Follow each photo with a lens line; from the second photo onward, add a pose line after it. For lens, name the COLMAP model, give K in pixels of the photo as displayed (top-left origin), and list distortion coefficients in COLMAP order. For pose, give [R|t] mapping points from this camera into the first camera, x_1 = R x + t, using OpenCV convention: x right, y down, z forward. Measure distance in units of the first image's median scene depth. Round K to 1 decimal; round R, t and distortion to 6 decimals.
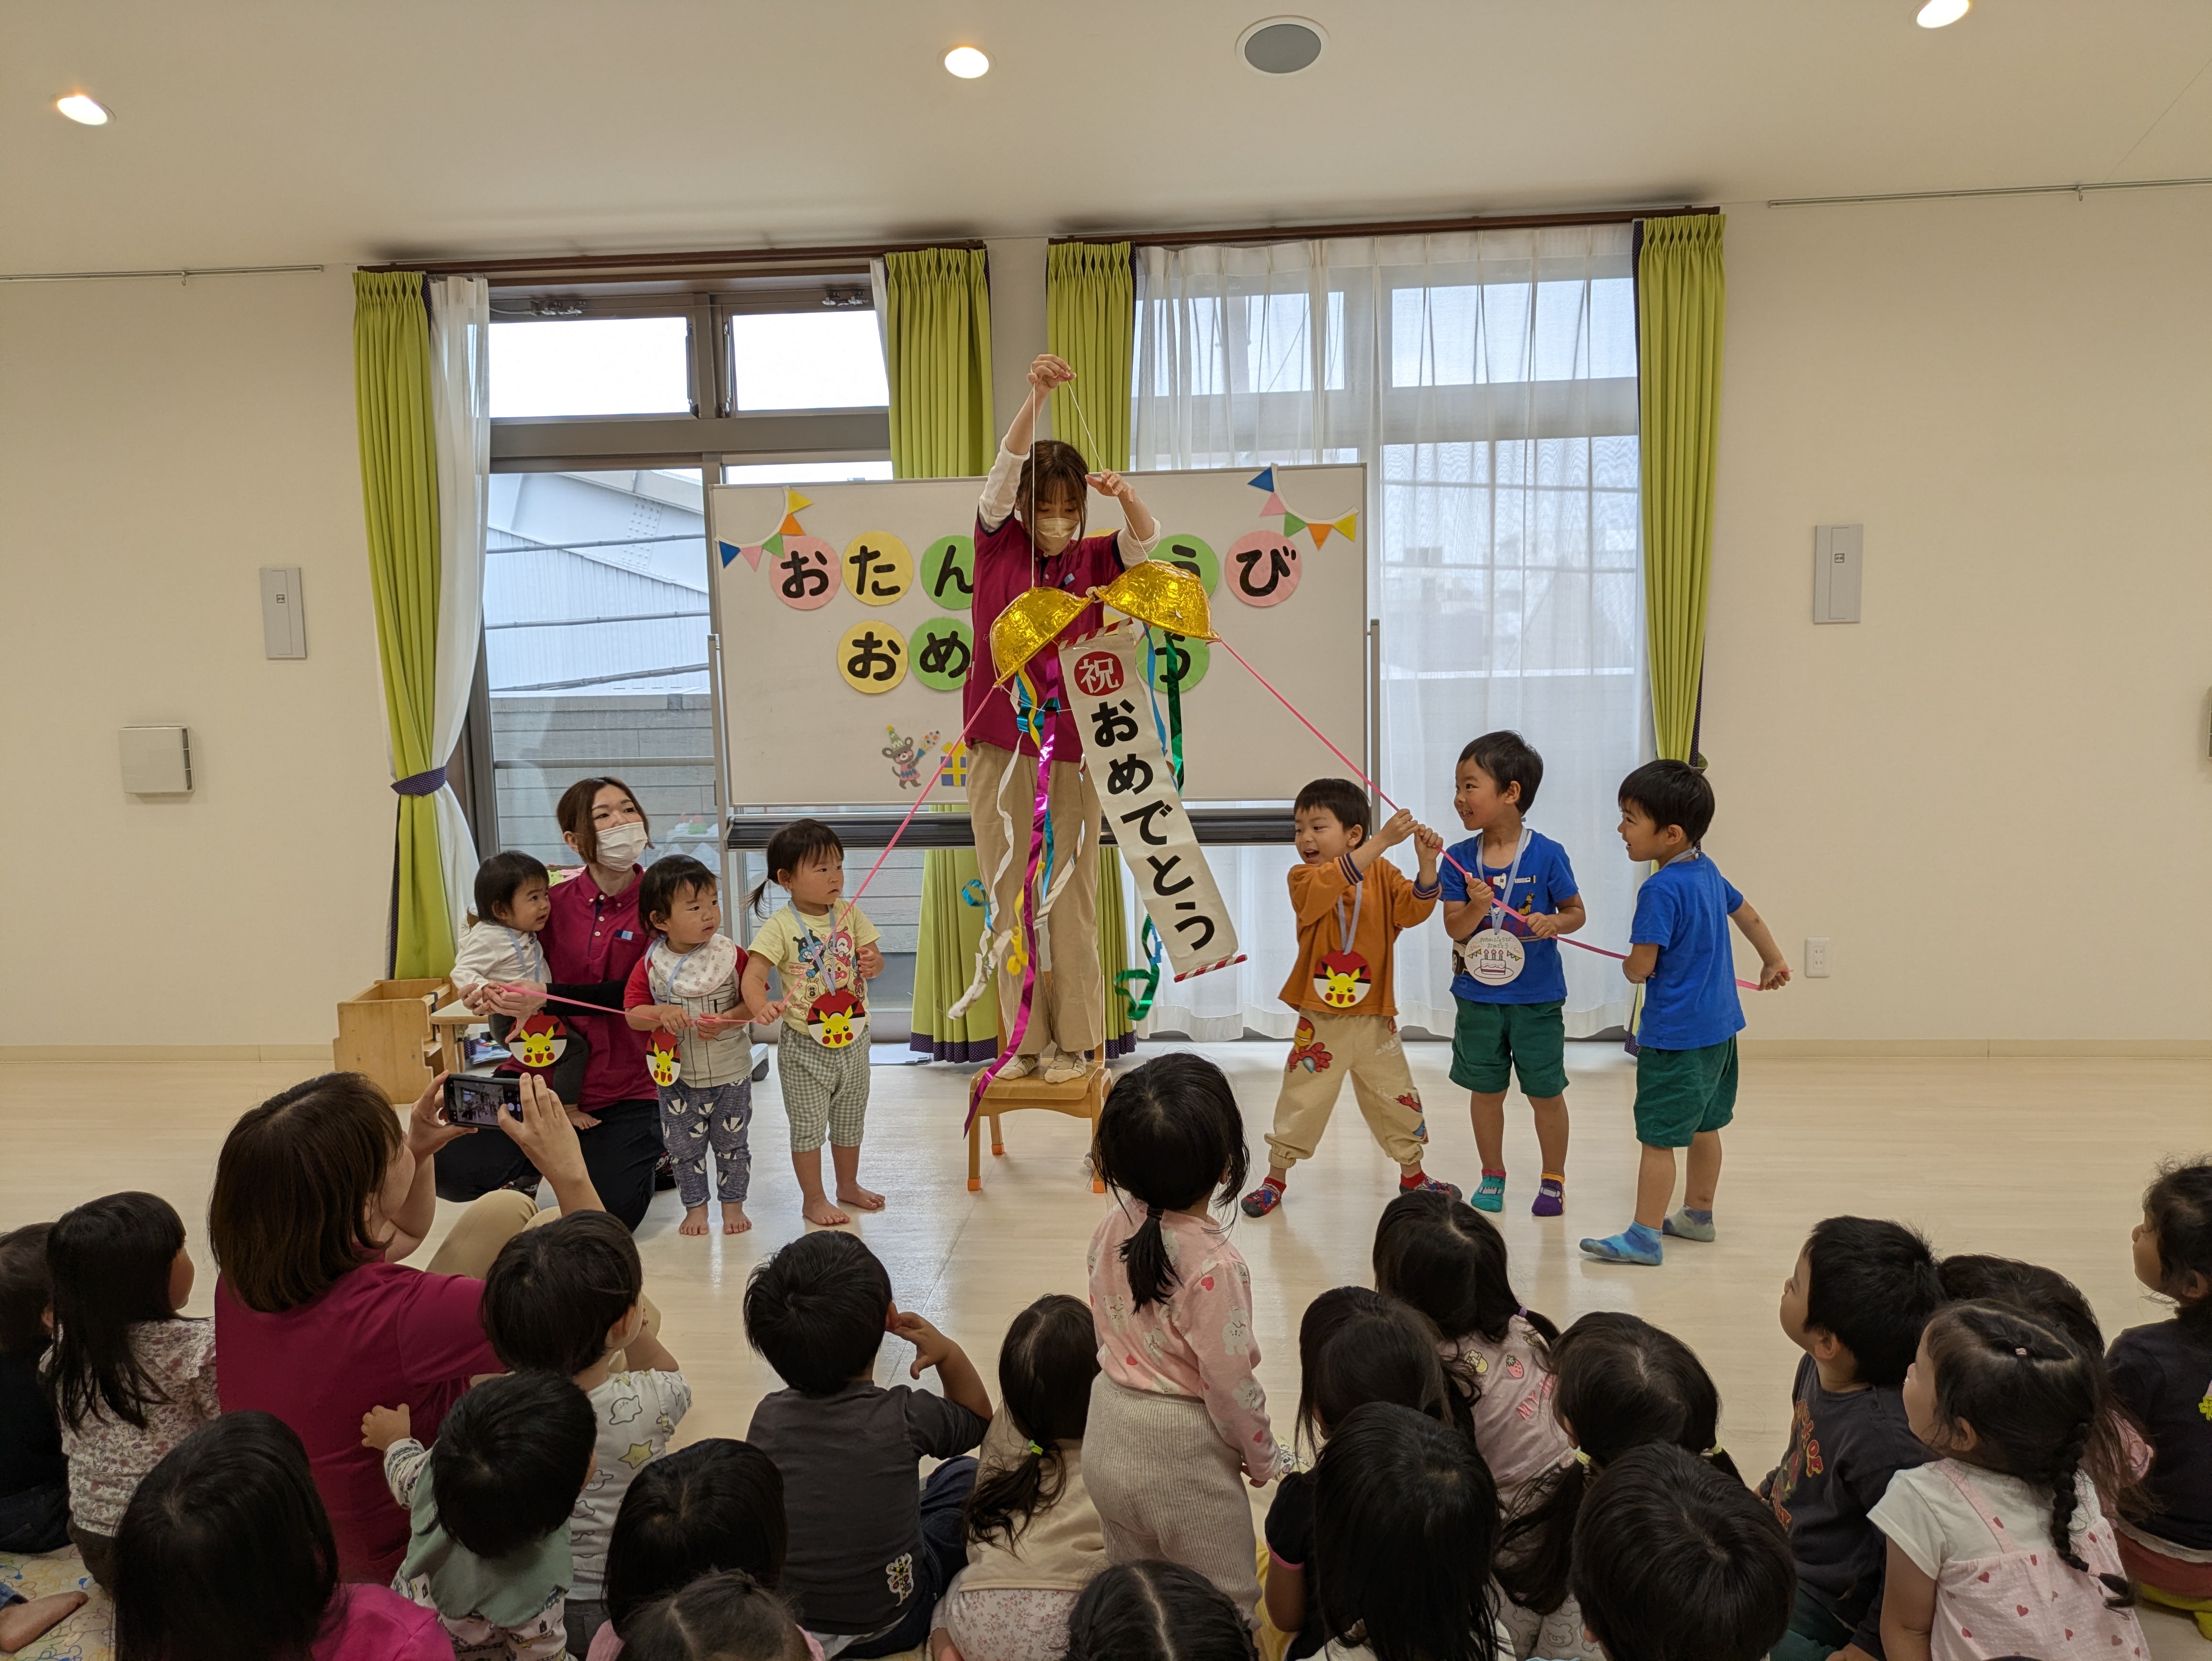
lens RADIAL K [[1590.2, 0, 1106.0], [0, 1590.2, 830.5], [0, 0, 1]] dist [0.080680, -0.129465]
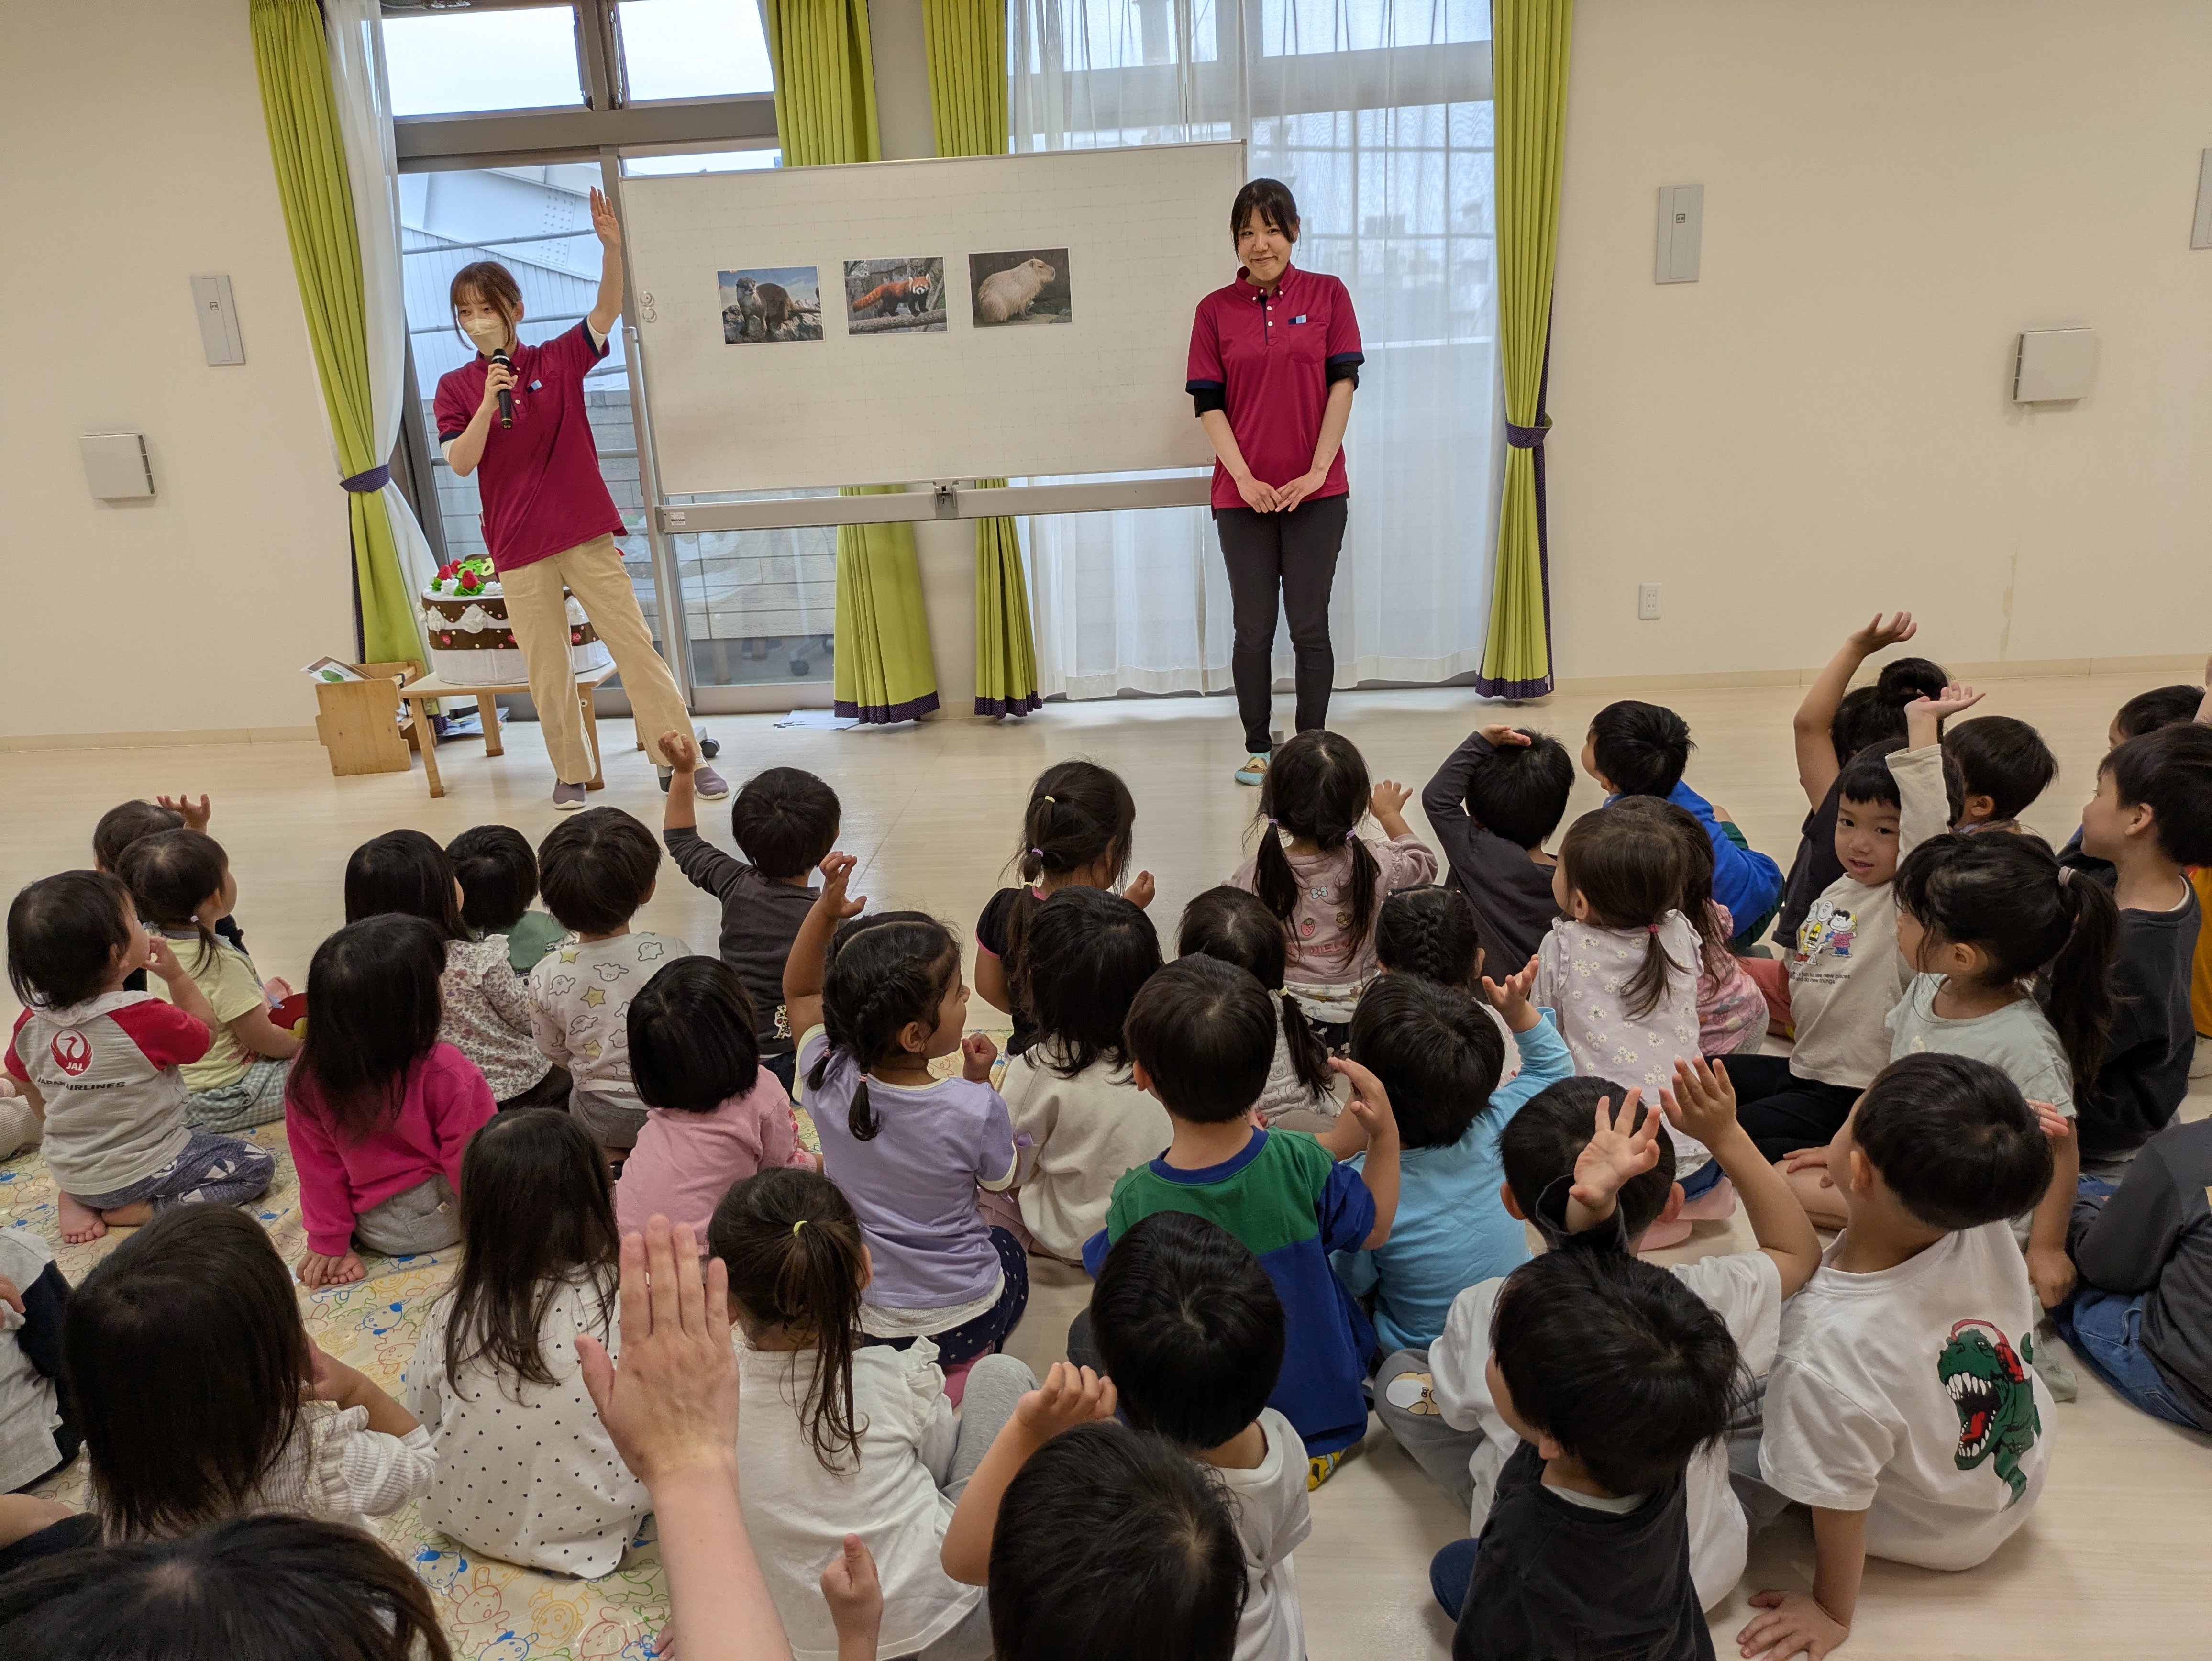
lens RADIAL K [[1599.8, 0, 1106.0], [0, 1599.8, 830.5], [0, 0, 1]] dist [0.081734, -0.096511]
pose [[0.999450, -0.033175, -0.000206, 0.065126], [0.032660, 0.982825, 0.181625, 0.020924], [-0.005823, -0.181532, 0.983368, -0.123143]]
